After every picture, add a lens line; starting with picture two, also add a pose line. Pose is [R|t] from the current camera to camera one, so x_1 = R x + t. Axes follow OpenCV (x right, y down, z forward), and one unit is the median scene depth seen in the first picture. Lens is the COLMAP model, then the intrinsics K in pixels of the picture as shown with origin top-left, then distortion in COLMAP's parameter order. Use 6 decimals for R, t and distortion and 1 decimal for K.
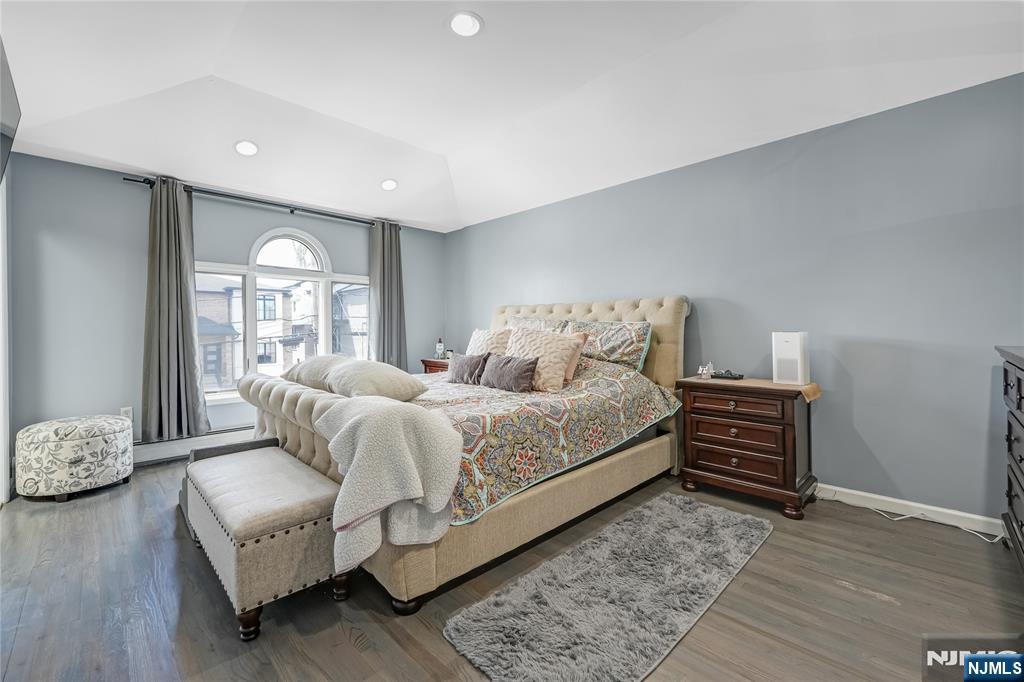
lens RADIAL K [[430.9, 0, 519.2], [0, 430.9, 338.1], [0, 0, 1]] dist [-0.001740, -0.000638]
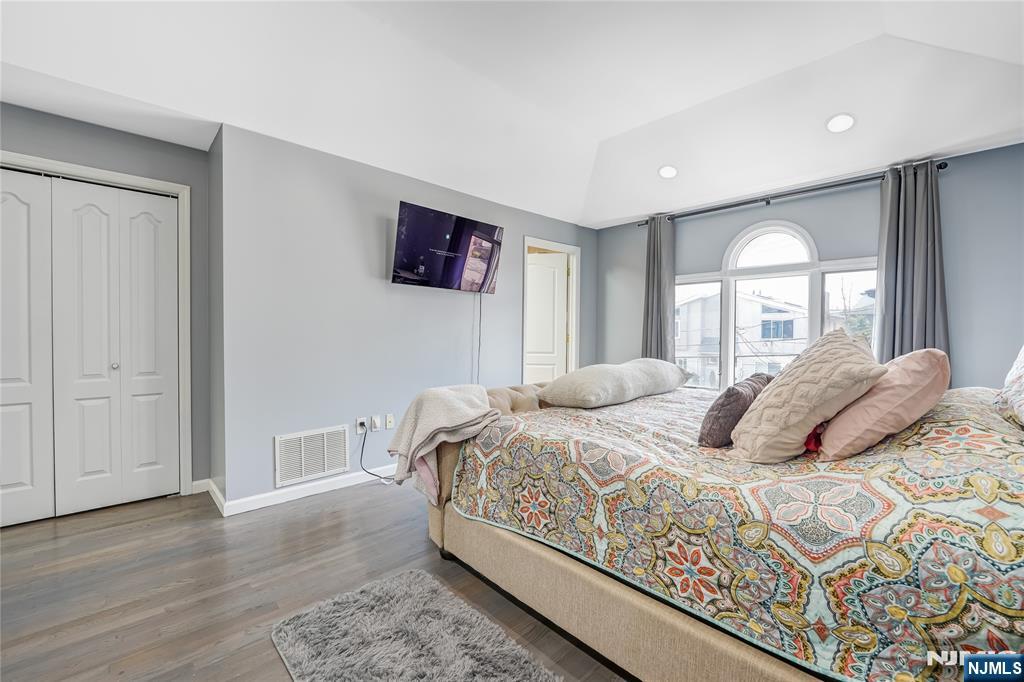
lens RADIAL K [[432.8, 0, 511.6], [0, 432.8, 329.3], [0, 0, 1]] dist [0.177932, -0.000144]
pose [[-0.019931, 0.019338, -0.999614, 0.725831], [-0.034530, 0.999203, 0.020018, -0.053356], [0.999205, 0.034916, -0.019247, 0.811191]]
